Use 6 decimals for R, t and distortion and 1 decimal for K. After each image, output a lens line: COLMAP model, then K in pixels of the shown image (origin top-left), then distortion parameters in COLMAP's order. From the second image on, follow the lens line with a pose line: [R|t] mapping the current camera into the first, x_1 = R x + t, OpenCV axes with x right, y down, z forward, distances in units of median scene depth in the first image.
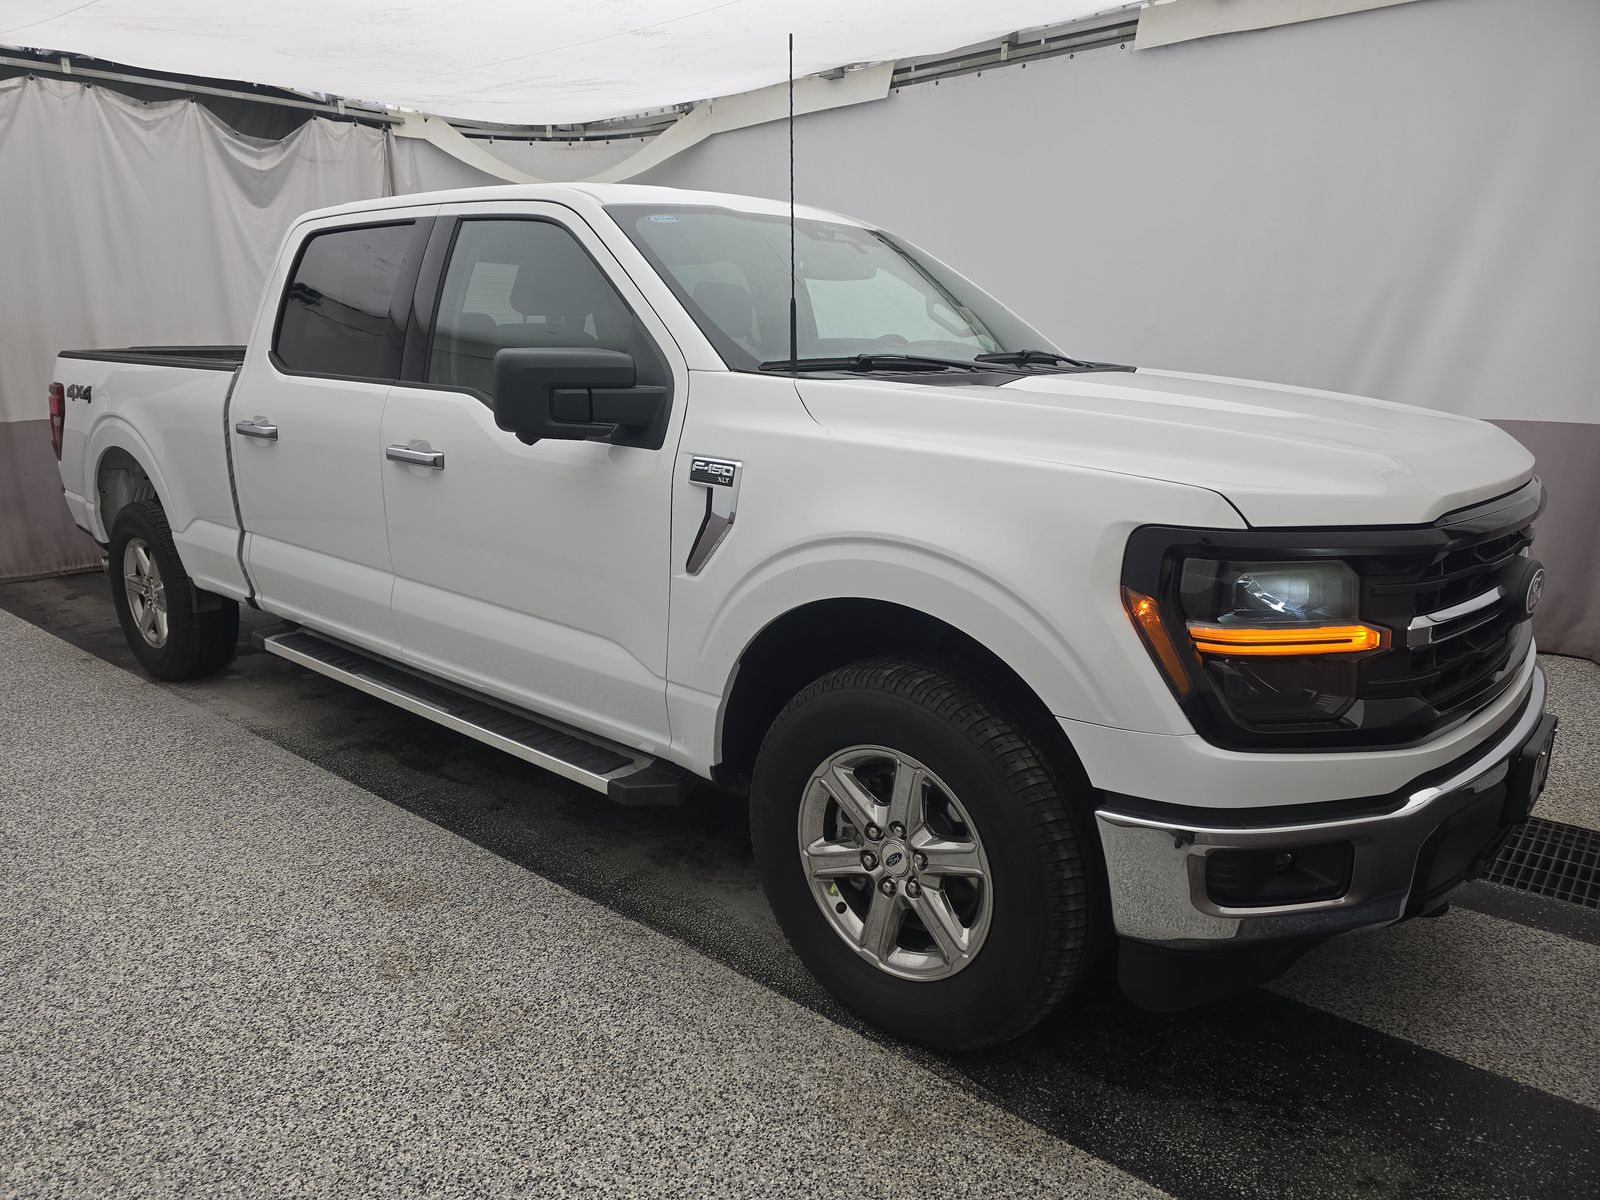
lens RADIAL K [[1071.9, 0, 790.9], [0, 1071.9, 593.9], [0, 0, 1]] dist [0.004250, -0.007852]
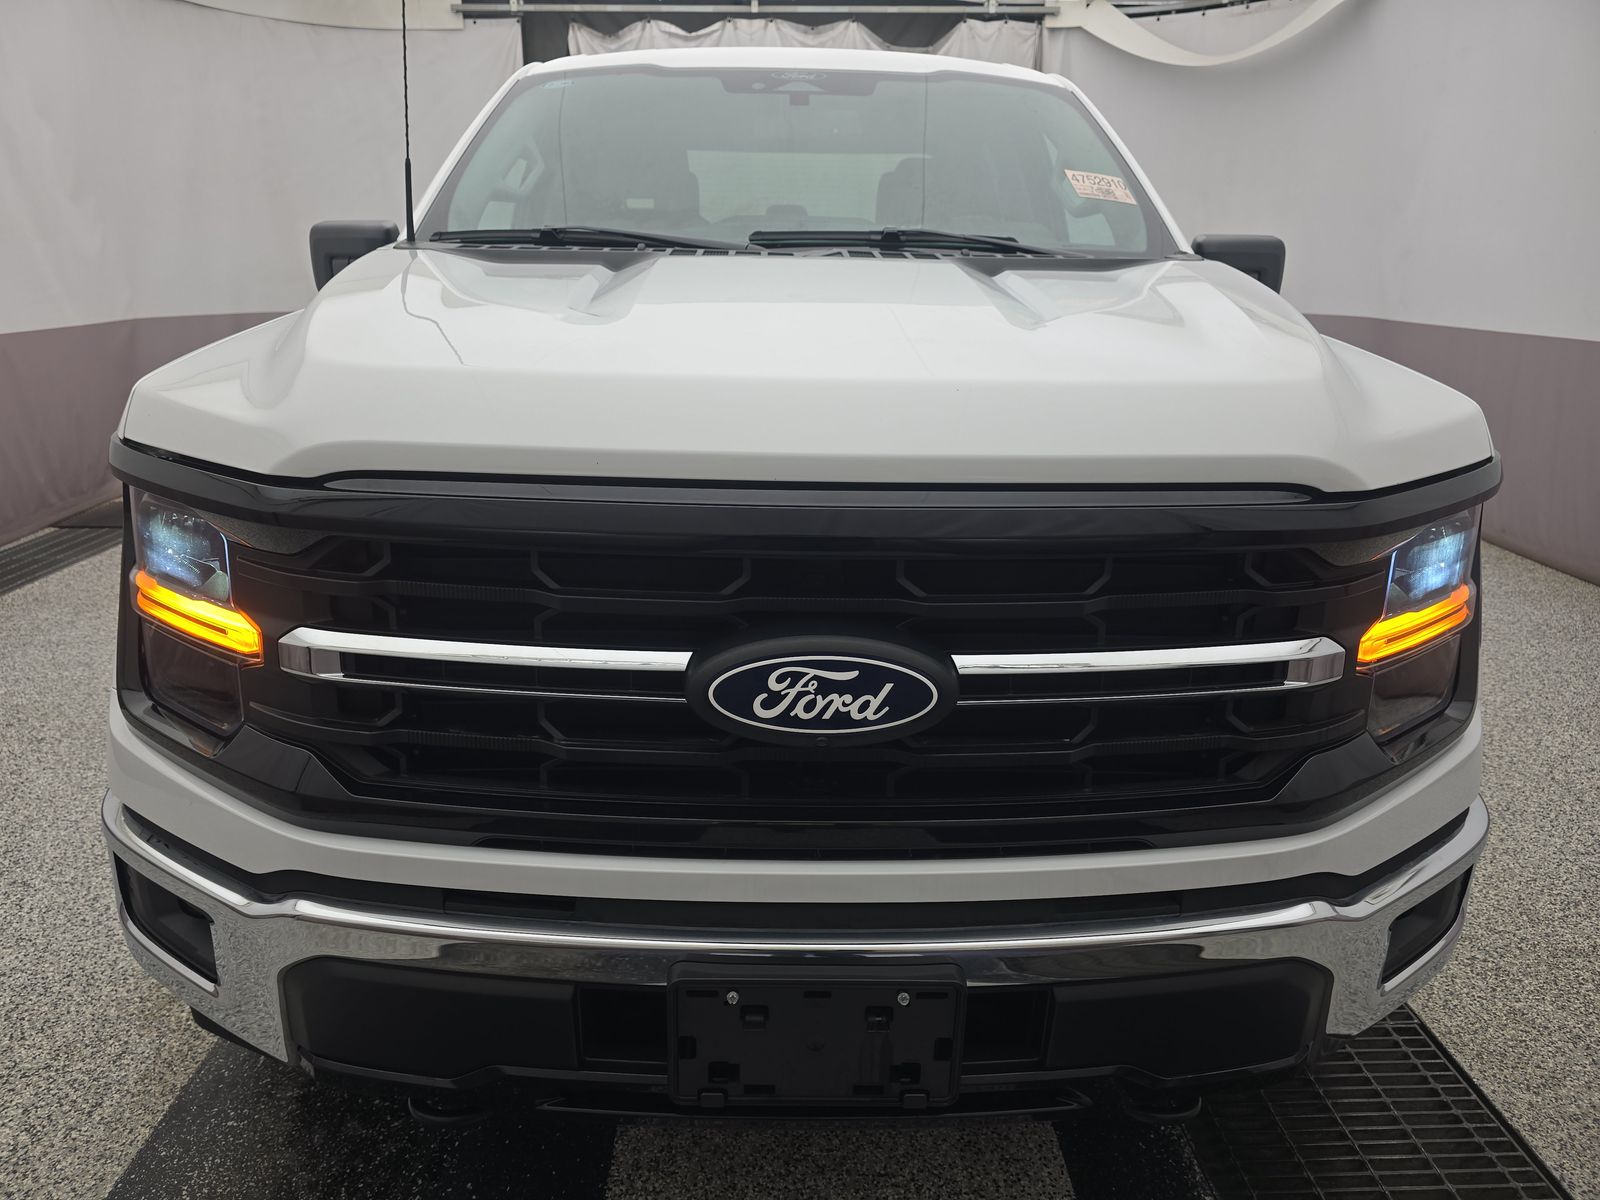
lens RADIAL K [[1071.9, 0, 796.1], [0, 1071.9, 613.9], [0, 0, 1]] dist [0.004250, -0.007852]
pose [[0.671783, 0.238380, -0.701343, 0.339370], [-0.177790, 0.971016, 0.159743, -0.037761], [0.719095, 0.017379, 0.694694, 0.219875]]
